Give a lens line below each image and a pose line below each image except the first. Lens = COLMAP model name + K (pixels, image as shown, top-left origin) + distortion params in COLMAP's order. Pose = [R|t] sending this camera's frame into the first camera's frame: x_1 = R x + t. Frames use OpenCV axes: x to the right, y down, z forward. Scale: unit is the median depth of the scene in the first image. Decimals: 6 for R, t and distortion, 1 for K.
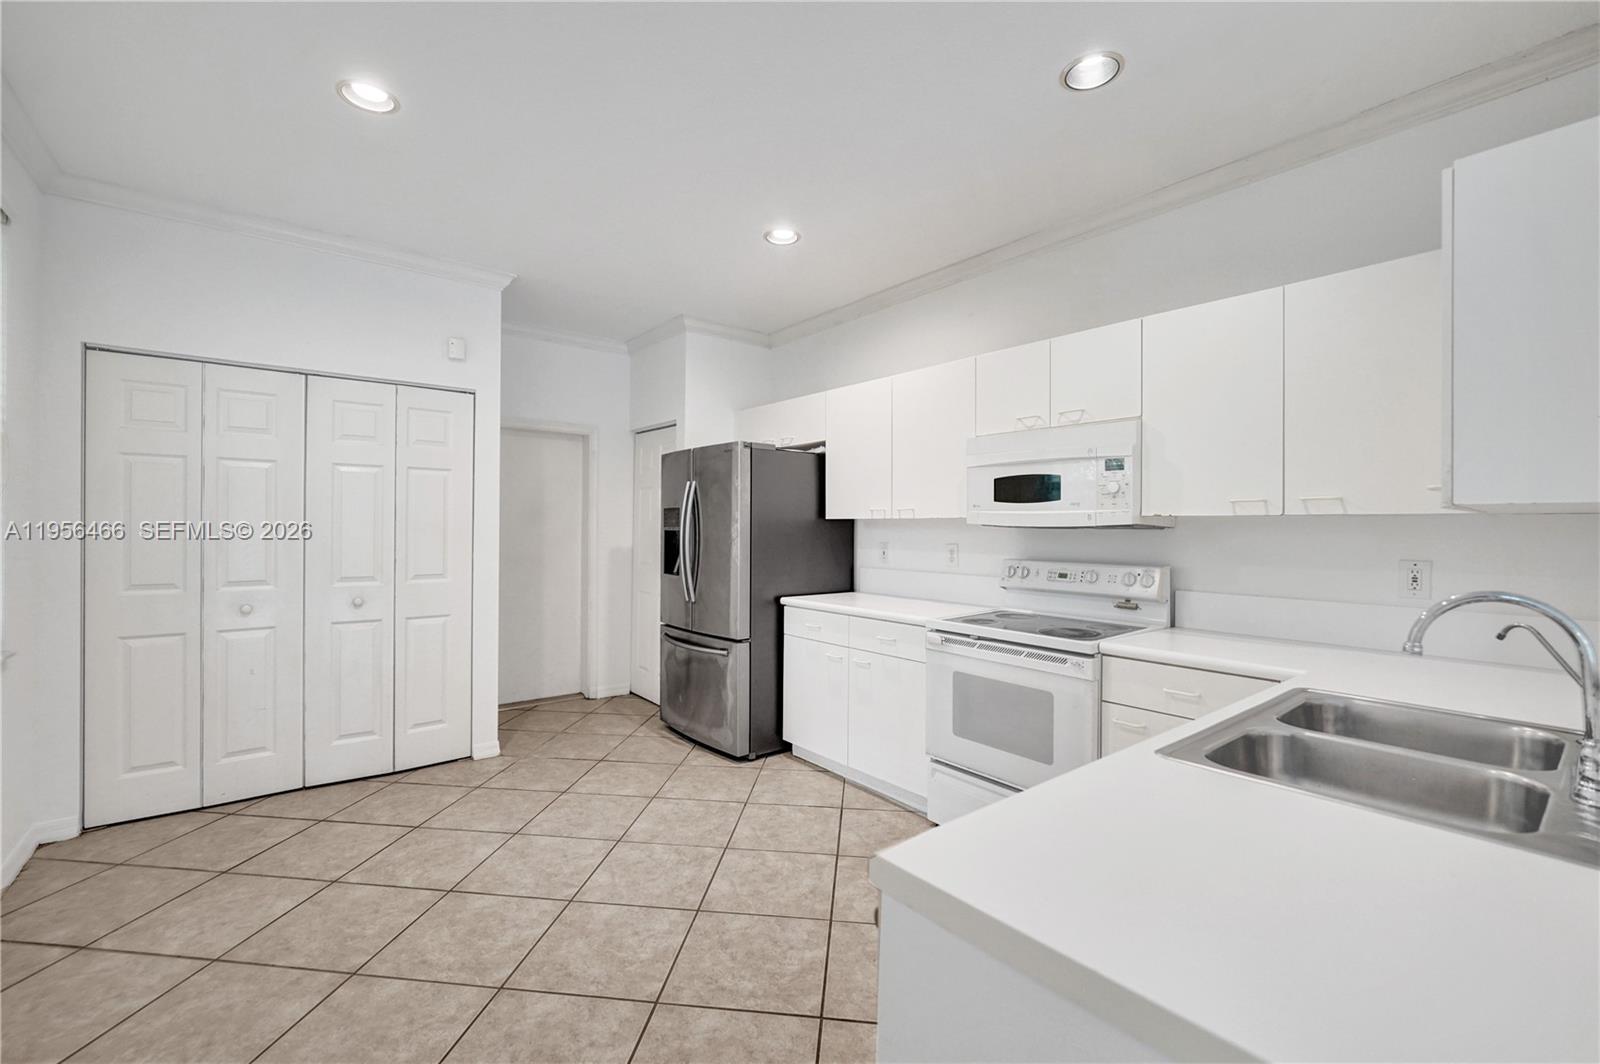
lens RADIAL K [[674.3, 0, 796.3], [0, 674.3, 522.3], [0, 0, 1]] dist [-0.005512, 0.002634]
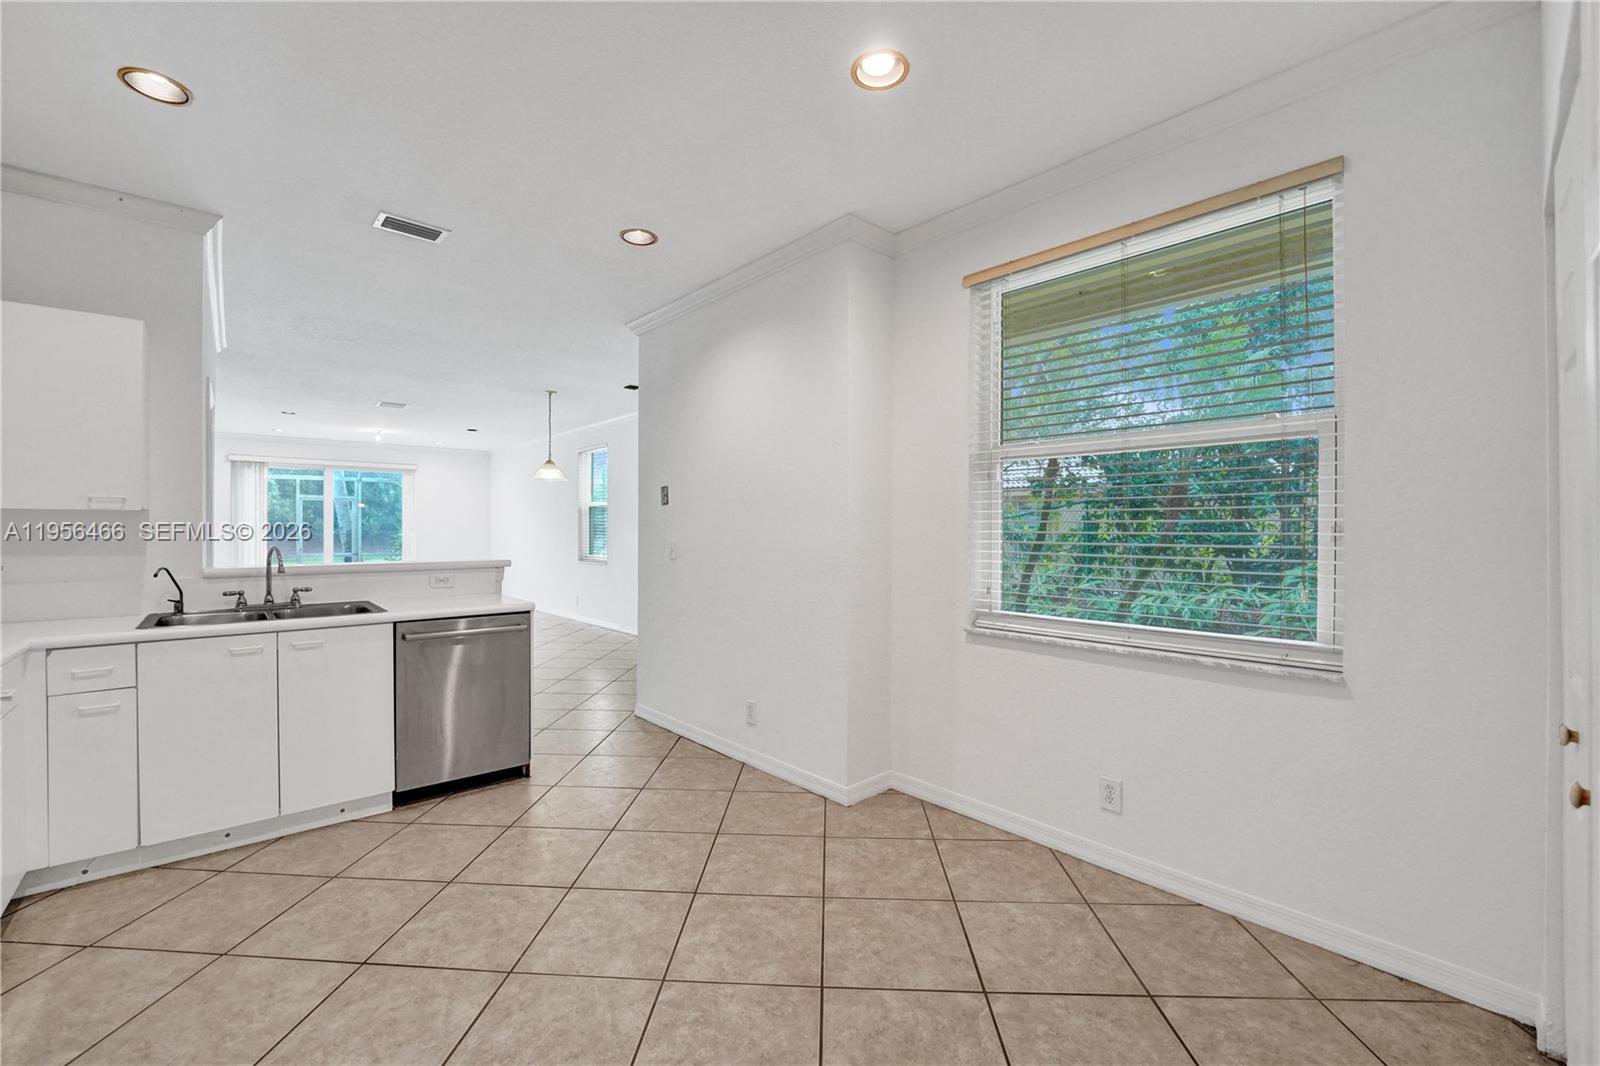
lens RADIAL K [[664.6, 0, 792.2], [0, 664.6, 525.0], [0, 0, 1]] dist [-0.010758, 0.001304]
pose [[-0.998837, -0.006623, -0.047751, -0.287559], [-0.005967, 0.999886, -0.013860, 0.012255], [0.047837, -0.013559, -0.998763, 1.164224]]
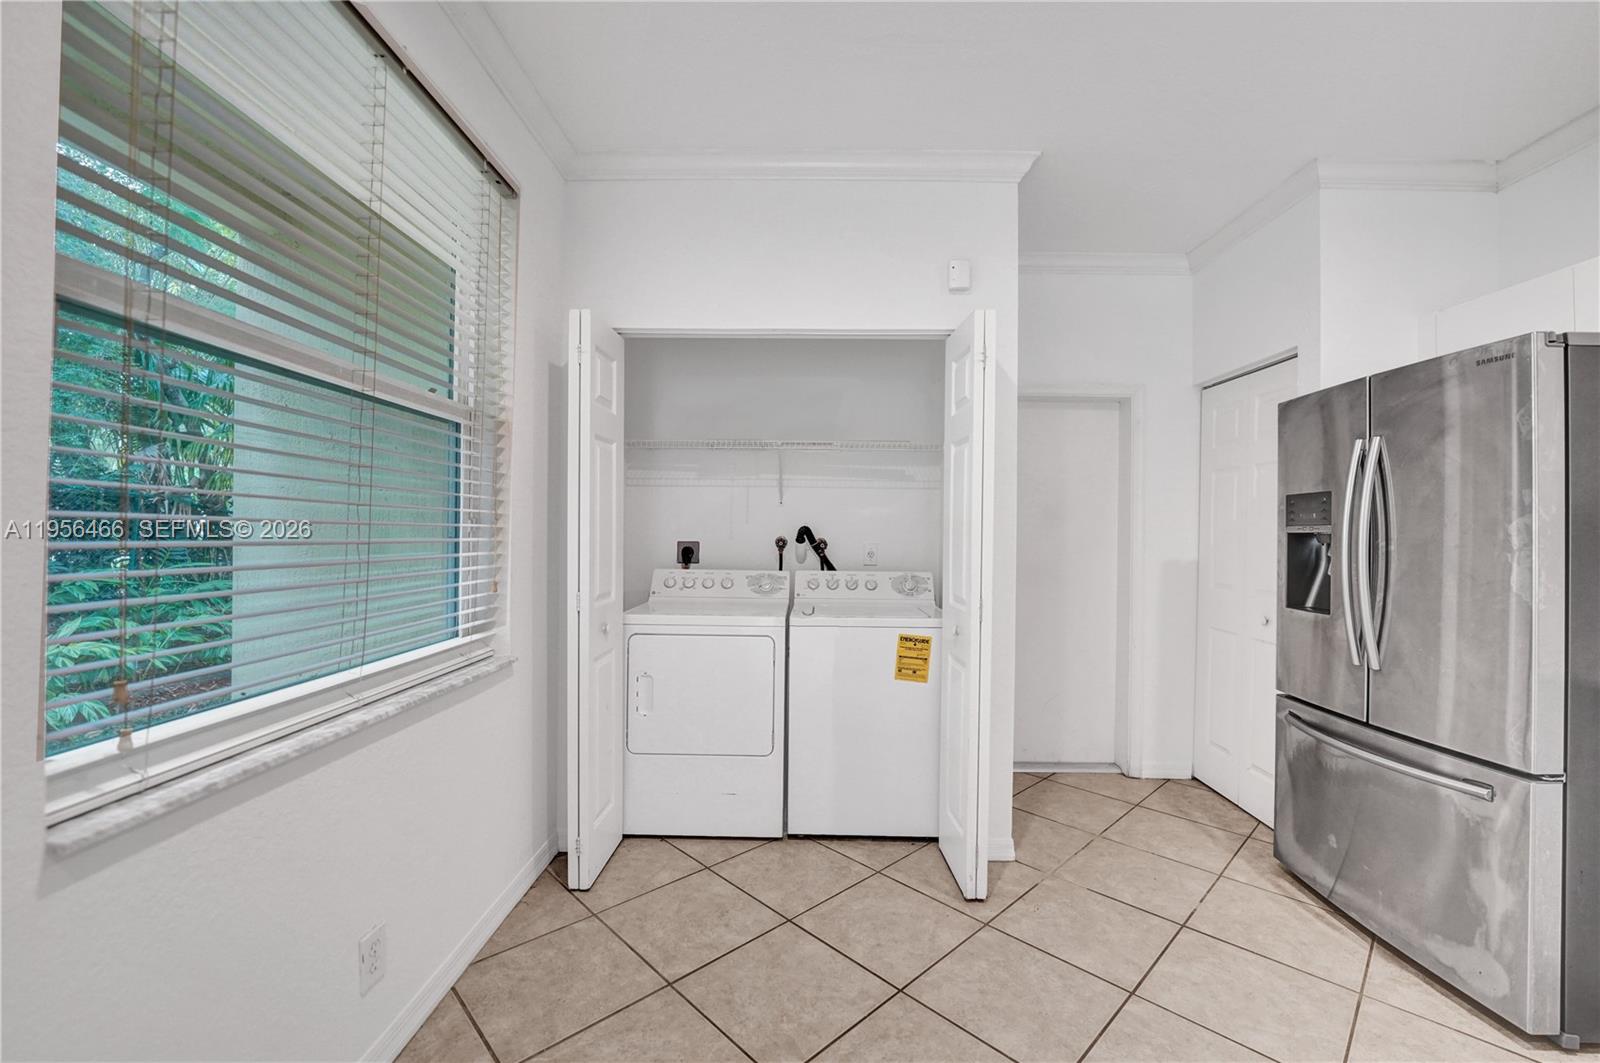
lens RADIAL K [[674.3, 0, 814.0], [0, 674.3, 527.9], [0, 0, 1]] dist [-0.005512, 0.002634]
pose [[0.783441, 0.000966, -0.621466, -0.182221], [-0.004735, 0.999979, -0.004415, 0.014606], [0.621448, 0.006401, 0.783429, 0.349869]]
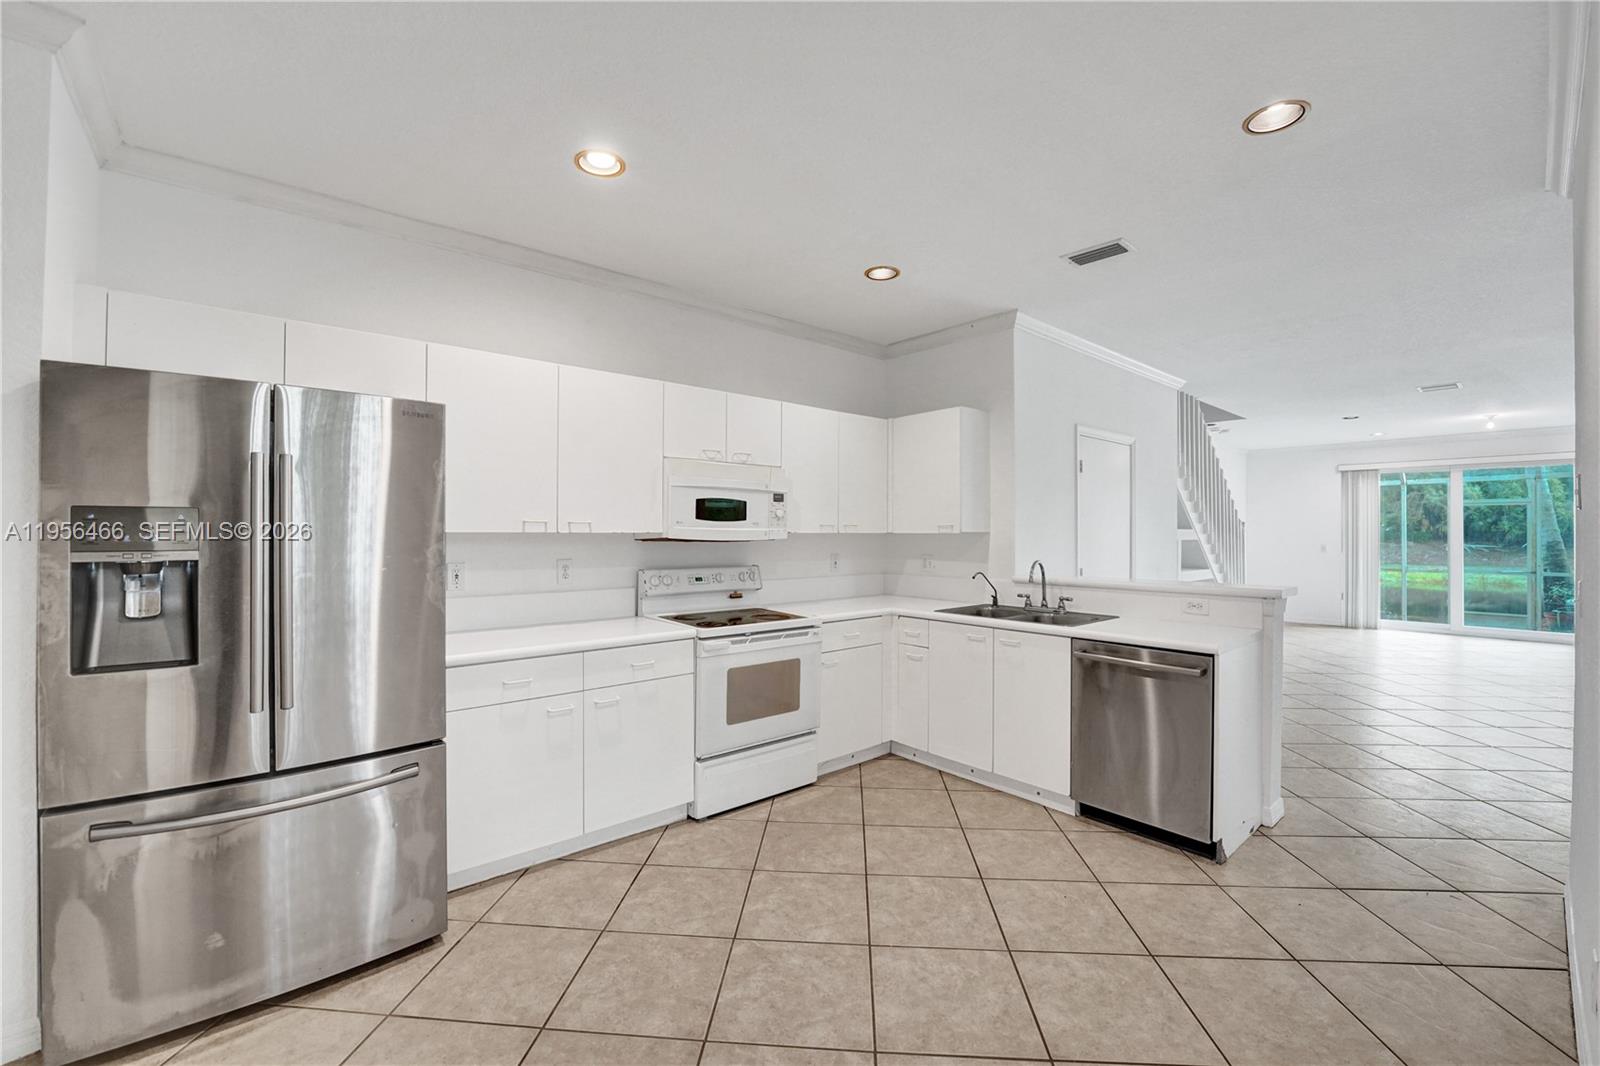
lens RADIAL K [[664.6, 0, 791.7], [0, 664.6, 522.3], [0, 0, 1]] dist [-0.010758, 0.001304]
pose [[-0.028819, 0.006644, 0.999563, -0.689710], [-0.012555, 0.999897, -0.007008, -0.015884], [-0.999506, -0.012752, -0.028733, 0.718001]]
